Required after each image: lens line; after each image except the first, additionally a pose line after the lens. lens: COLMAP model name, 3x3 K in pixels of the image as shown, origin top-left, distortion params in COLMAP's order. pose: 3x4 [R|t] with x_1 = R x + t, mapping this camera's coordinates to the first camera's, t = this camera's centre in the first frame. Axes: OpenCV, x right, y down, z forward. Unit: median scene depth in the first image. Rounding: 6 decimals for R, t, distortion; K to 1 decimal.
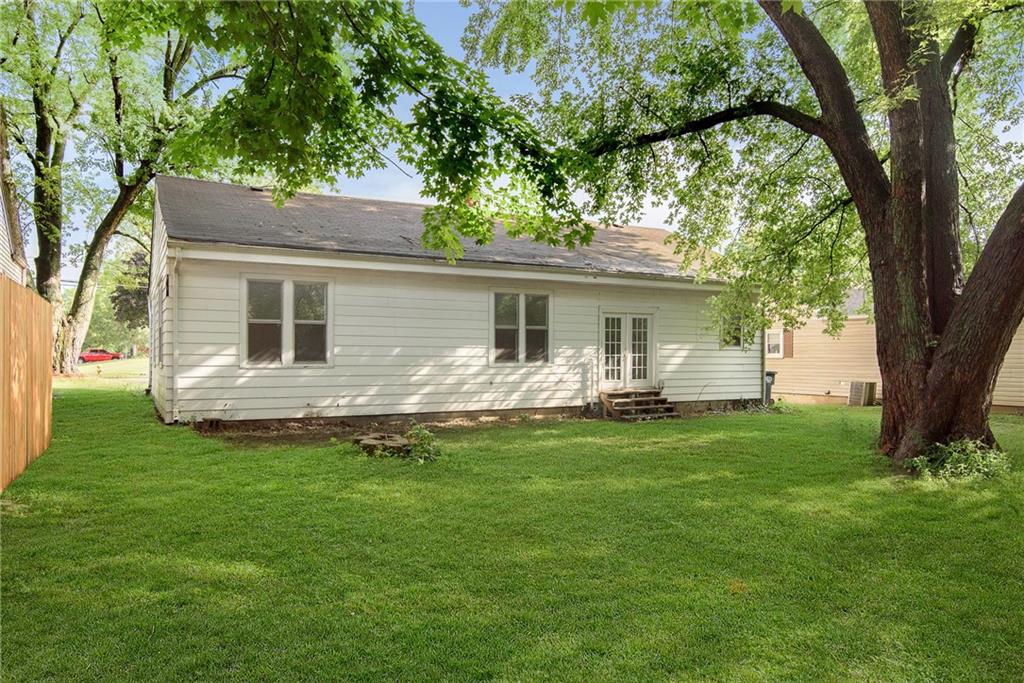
lens RADIAL K [[691.7, 0, 509.1], [0, 691.7, 345.7], [0, 0, 1]] dist [-0.007394, 0.002678]
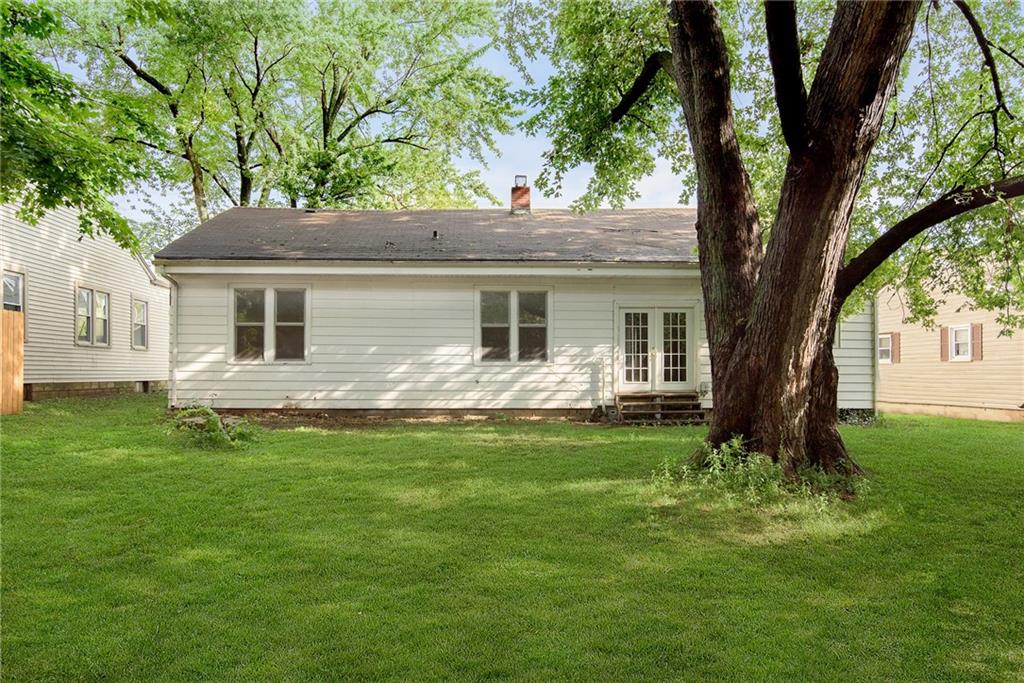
lens RADIAL K [[726.6, 0, 513.4], [0, 726.6, 347.1], [0, 0, 1]] dist [-0.005814, -0.000687]
pose [[0.896506, -0.016555, -0.442722, 0.477403], [0.006946, 0.999704, -0.023317, 0.028514], [0.442977, 0.017829, 0.896355, 0.082975]]
